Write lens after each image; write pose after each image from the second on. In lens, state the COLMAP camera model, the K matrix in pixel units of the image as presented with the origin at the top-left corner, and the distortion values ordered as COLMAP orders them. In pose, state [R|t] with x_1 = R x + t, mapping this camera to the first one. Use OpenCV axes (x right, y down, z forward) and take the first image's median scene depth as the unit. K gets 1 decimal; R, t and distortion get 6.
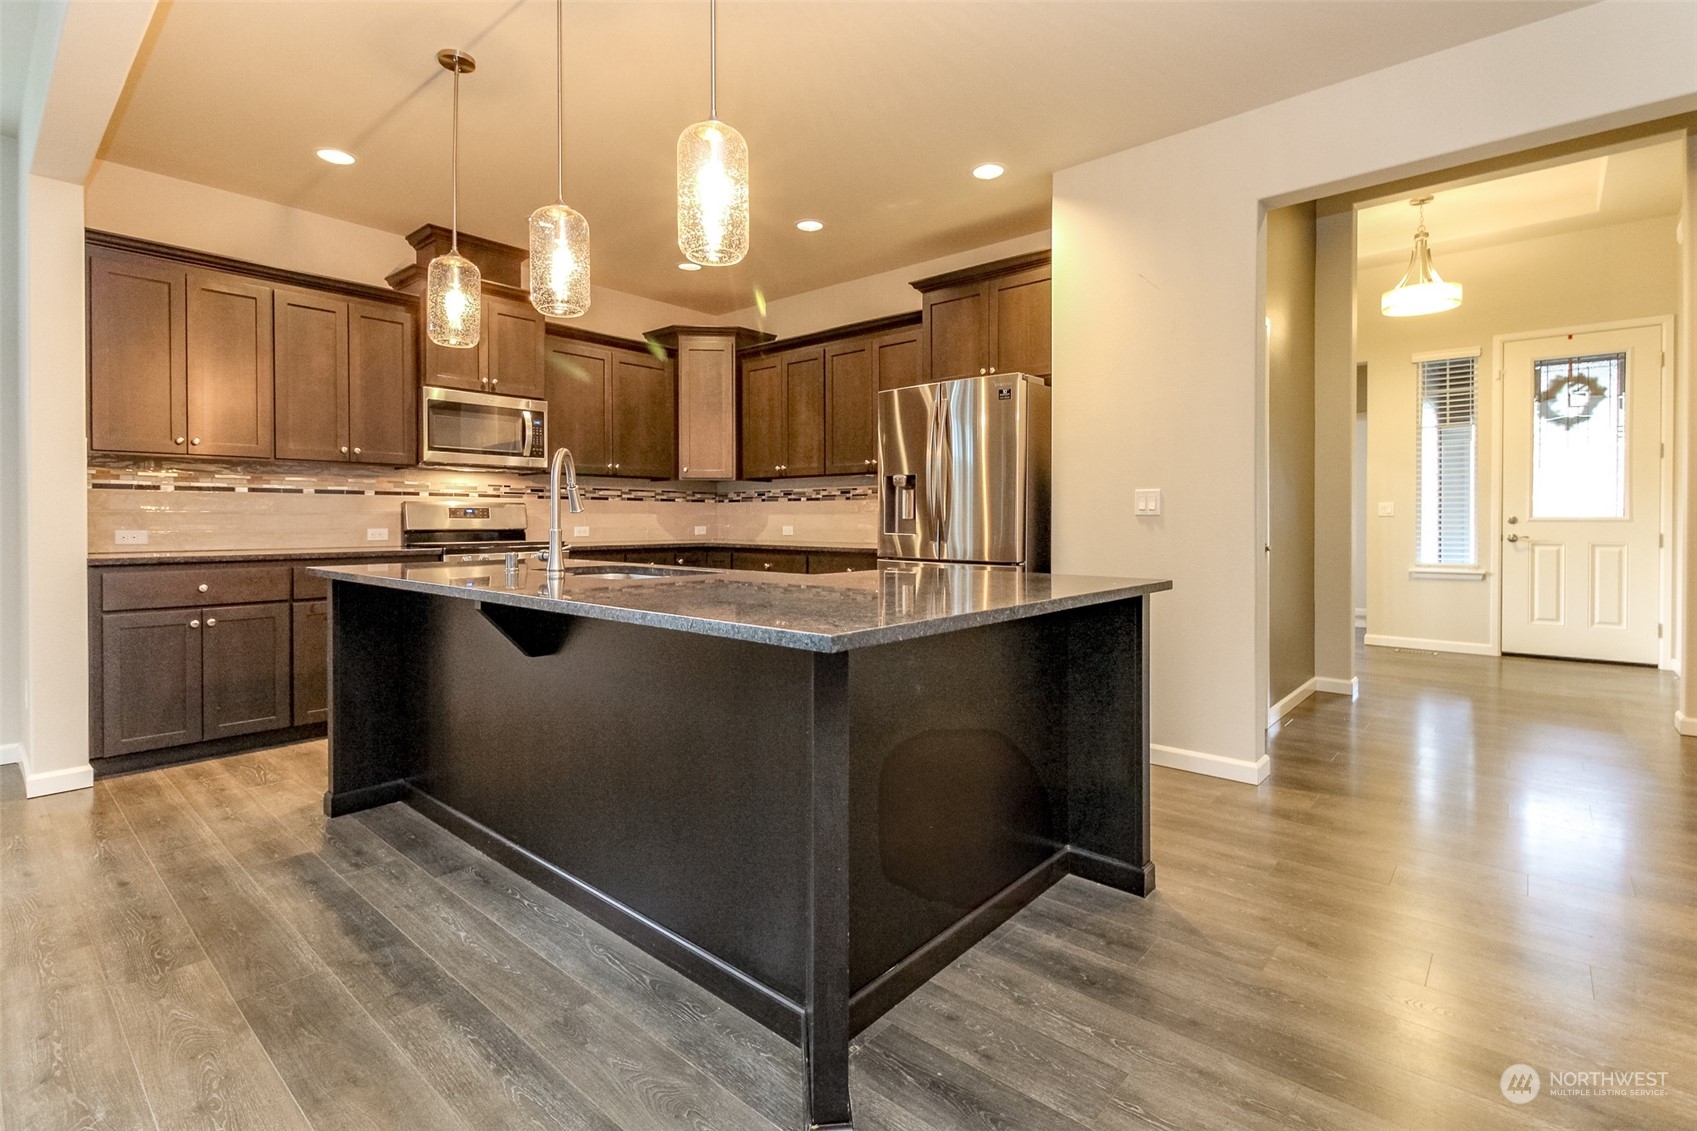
lens RADIAL K [[778.4, 0, 883.1], [0, 778.4, 527.4], [0, 0, 1]] dist [-0.001183, -0.003069]
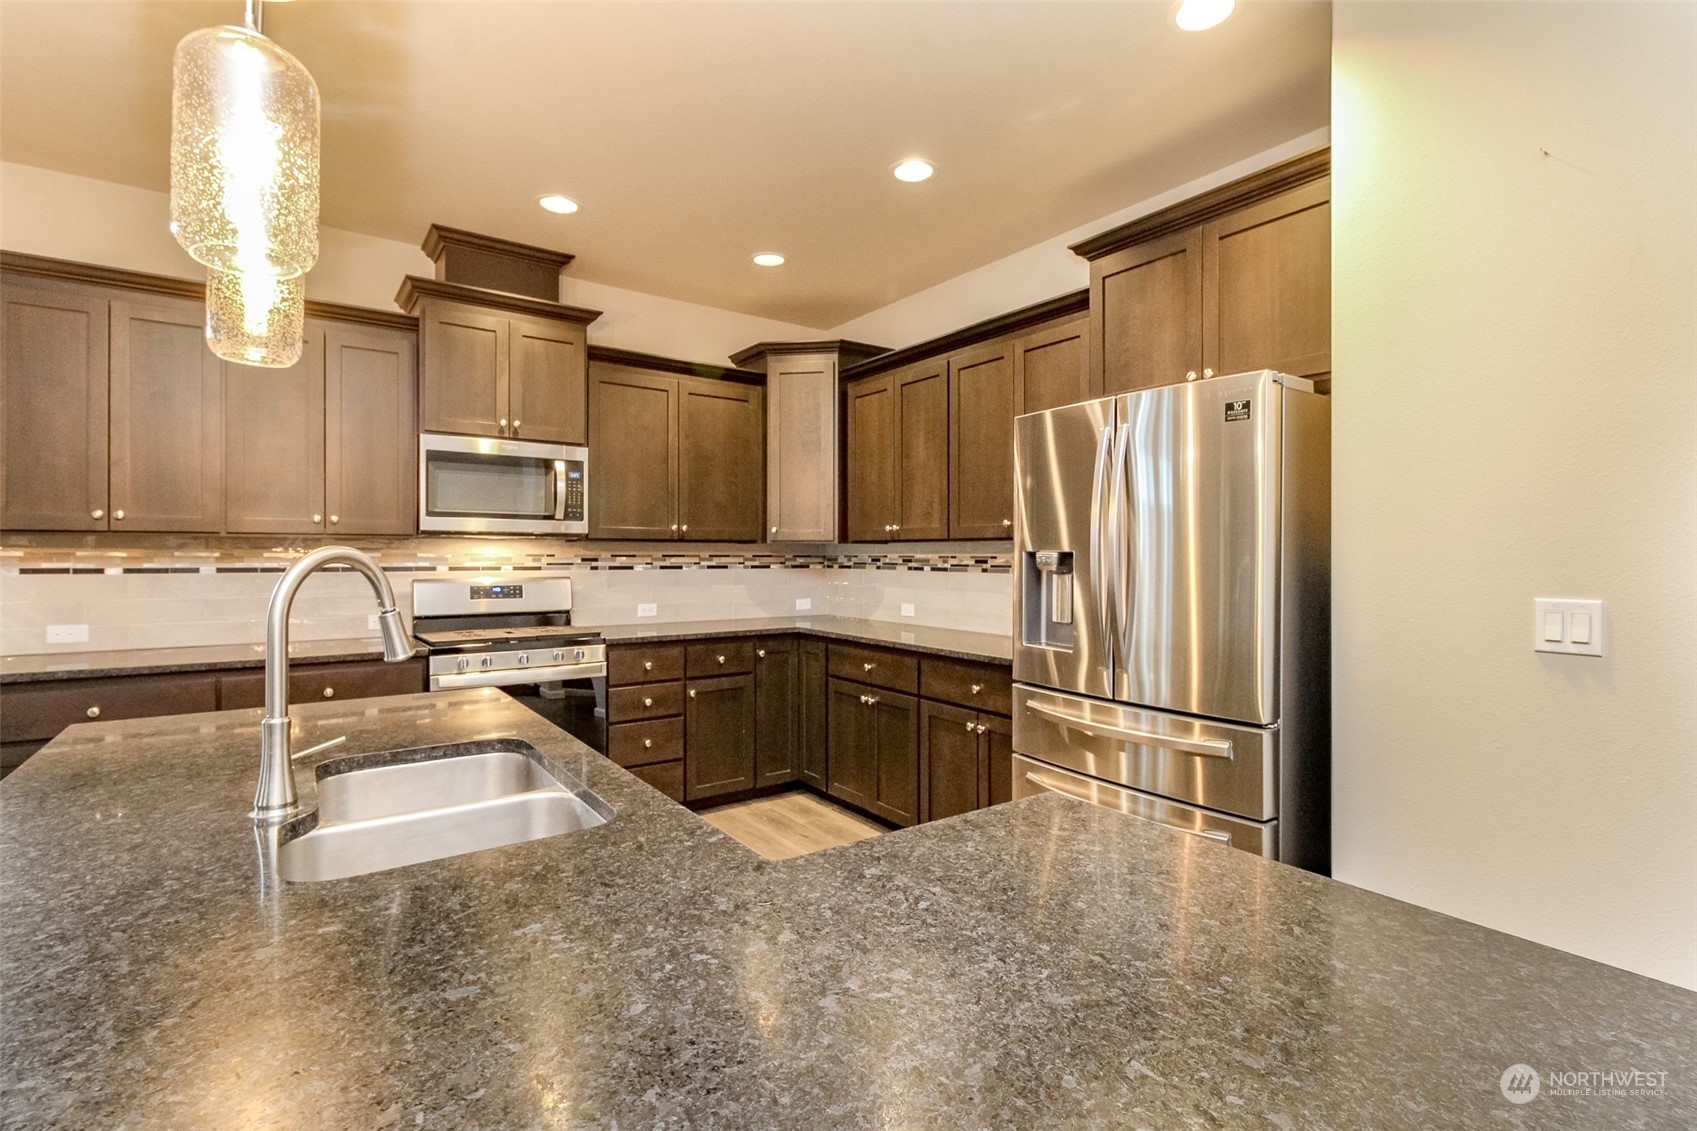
lens RADIAL K [[778.4, 0, 880.7], [0, 778.4, 562.8], [0, 0, 1]] dist [-0.001183, -0.003069]
pose [[0.972555, 0.003796, -0.232640, 0.032190], [-0.003440, 0.999992, 0.001936, -0.052084], [0.232646, -0.001082, 0.972561, 0.330231]]
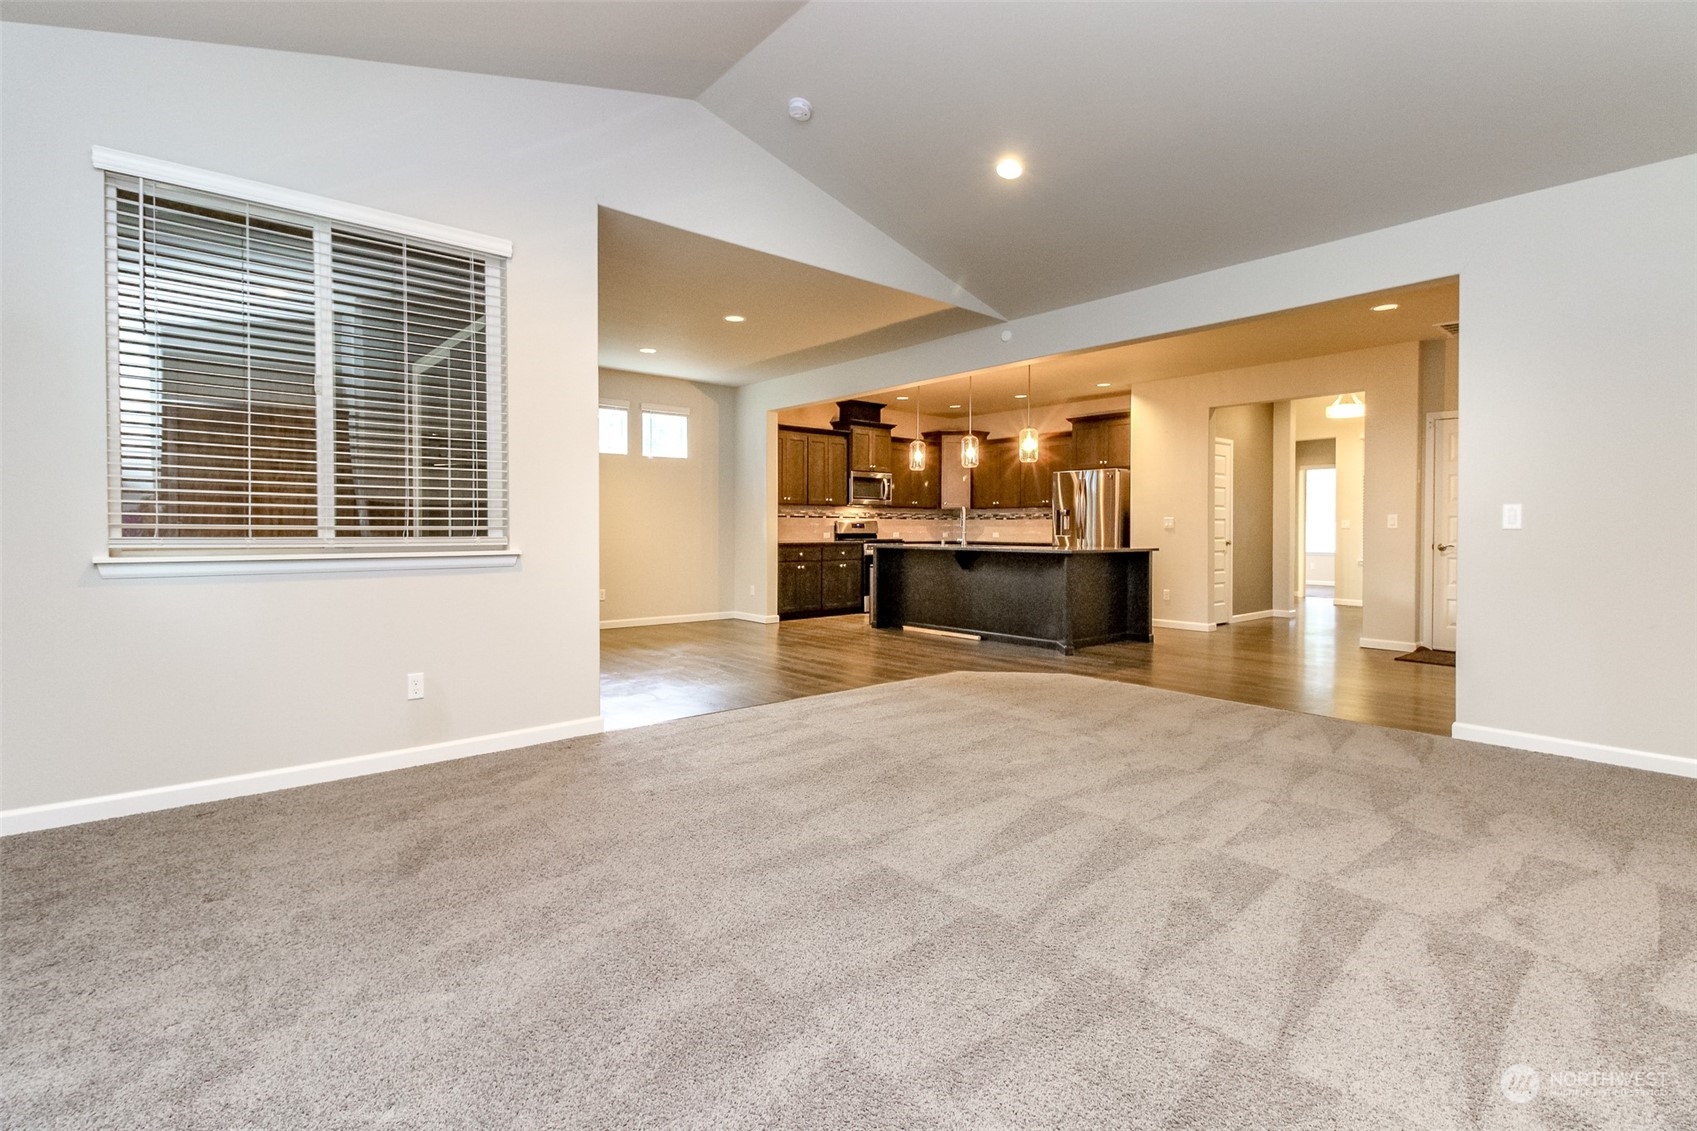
lens RADIAL K [[778.4, 0, 877.7], [0, 778.4, 540.4], [0, 0, 1]] dist [-0.001183, -0.003069]
pose [[0.989257, 0.004209, -0.146124, -0.160686], [-0.003236, 0.999971, 0.006894, 0.007482], [0.146149, -0.006347, 0.989242, -1.185822]]
